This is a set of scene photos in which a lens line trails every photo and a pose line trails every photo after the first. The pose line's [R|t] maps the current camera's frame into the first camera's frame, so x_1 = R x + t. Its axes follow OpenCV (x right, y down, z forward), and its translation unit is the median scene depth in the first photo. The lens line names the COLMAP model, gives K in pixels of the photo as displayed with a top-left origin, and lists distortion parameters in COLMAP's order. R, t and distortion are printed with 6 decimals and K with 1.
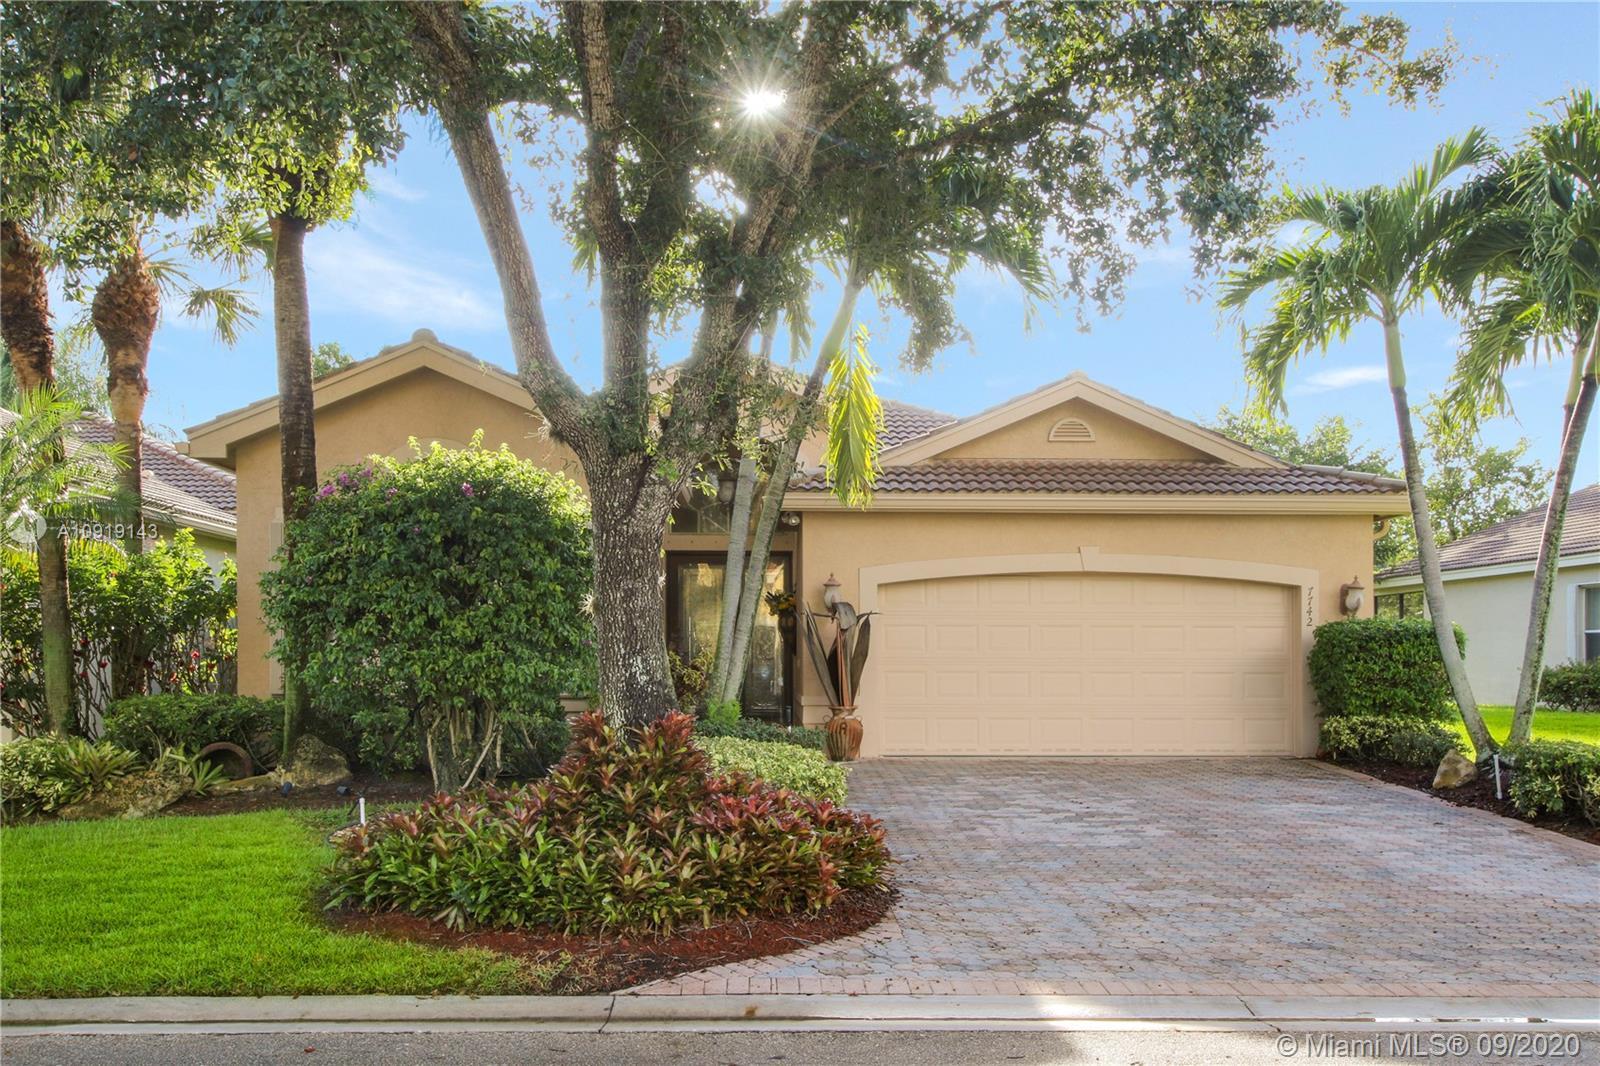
lens RADIAL K [[881.1, 0, 800.0], [0, 881.1, 553.0], [0, 0, 1]] dist [0.002667, 0.001131]
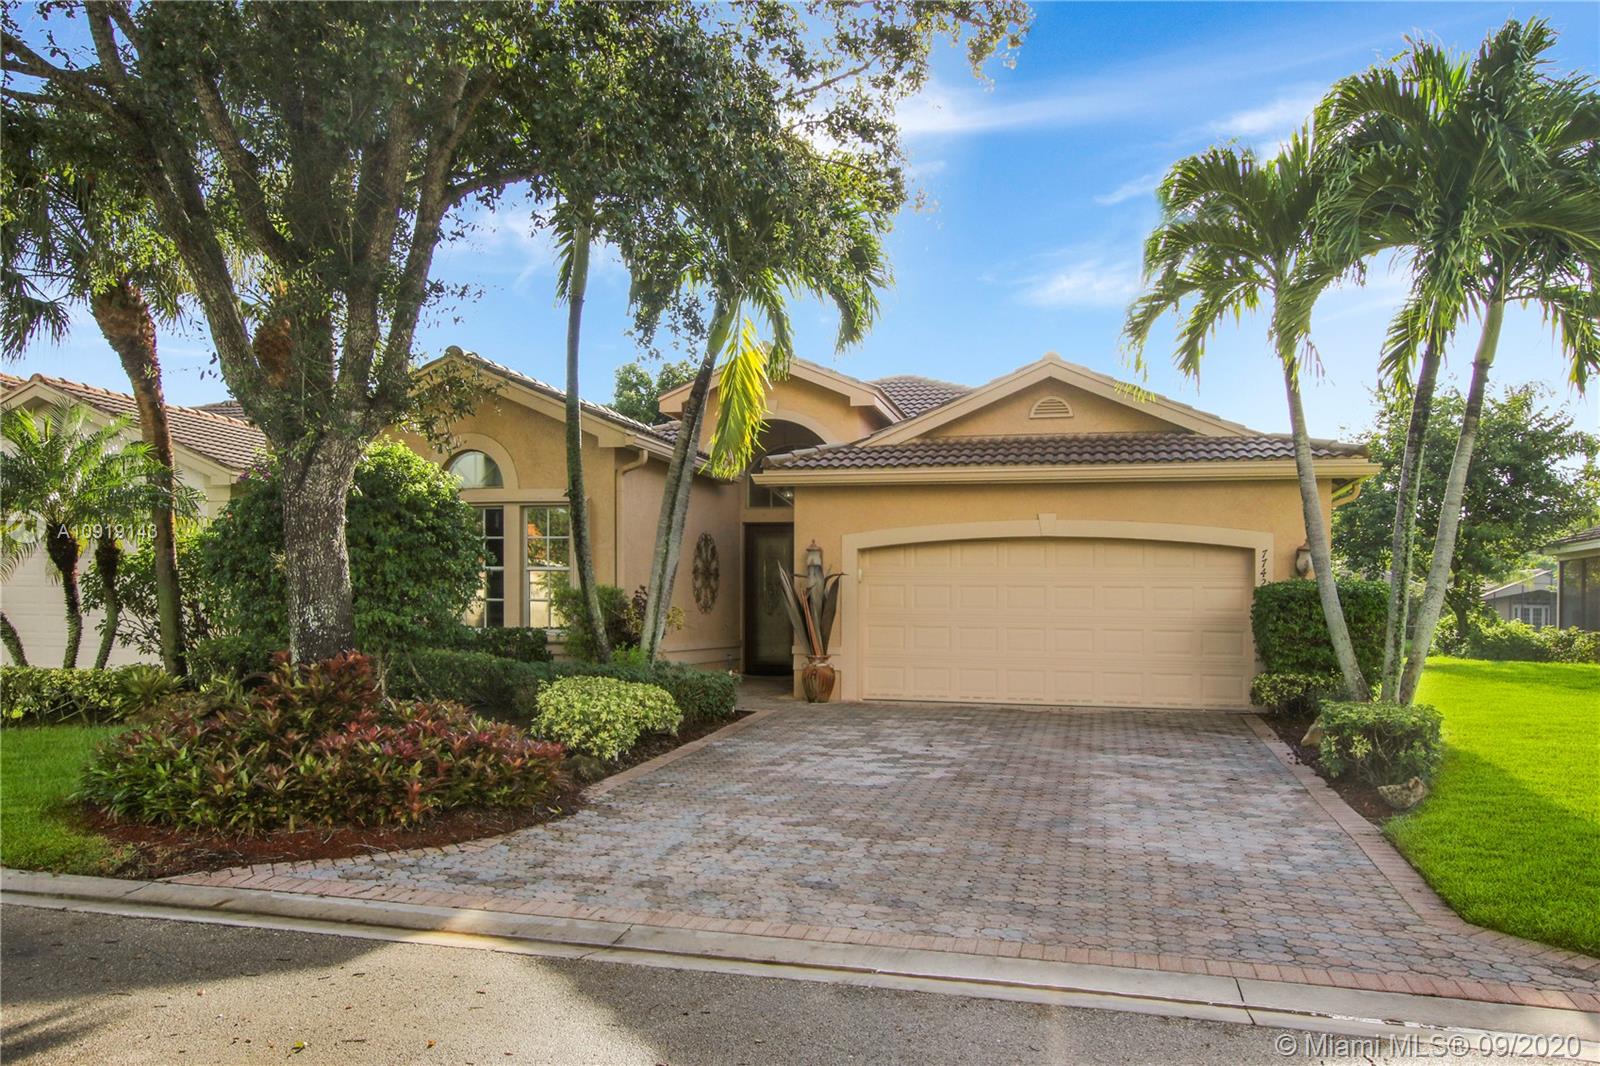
lens RADIAL K [[747.6, 0, 800.0], [0, 747.6, 533.0], [0, 0, 1]] dist [-0.001019, 0.000920]
pose [[0.983874, -0.009079, -0.178634, 0.242875], [0.010938, 0.999896, 0.009421, 0.005634], [0.178530, -0.011222, 0.983871, 0.042169]]
